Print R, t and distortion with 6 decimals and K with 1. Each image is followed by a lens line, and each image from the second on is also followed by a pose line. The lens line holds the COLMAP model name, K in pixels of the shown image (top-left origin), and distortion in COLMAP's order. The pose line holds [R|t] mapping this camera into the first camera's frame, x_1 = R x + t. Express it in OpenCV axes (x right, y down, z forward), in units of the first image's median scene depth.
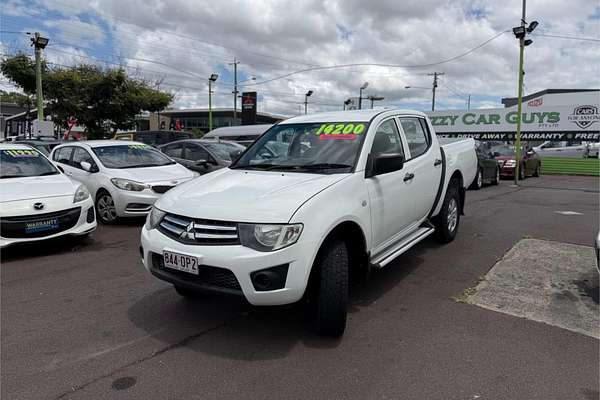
lens RADIAL K [[417.2, 0, 297.2], [0, 417.2, 201.8], [0, 0, 1]] dist [0.022594, -0.036241]
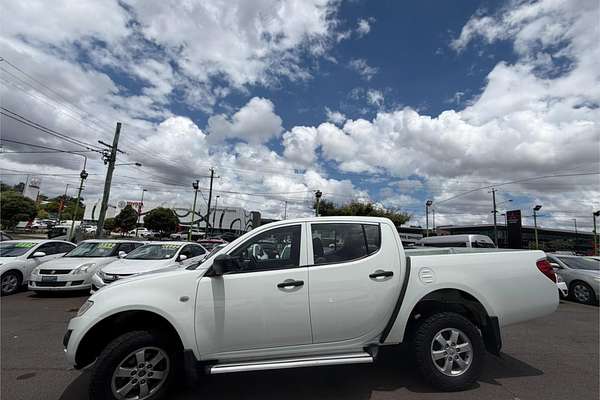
lens RADIAL K [[257.5, 0, 302.7], [0, 257.5, 201.9], [0, 0, 1]] dist [-0.000016, -0.000316]
pose [[0.660501, -0.103254, -0.743692, 0.128026], [-0.133676, 0.958502, -0.251802, -0.016219], [0.738830, 0.265729, 0.619289, 0.102757]]
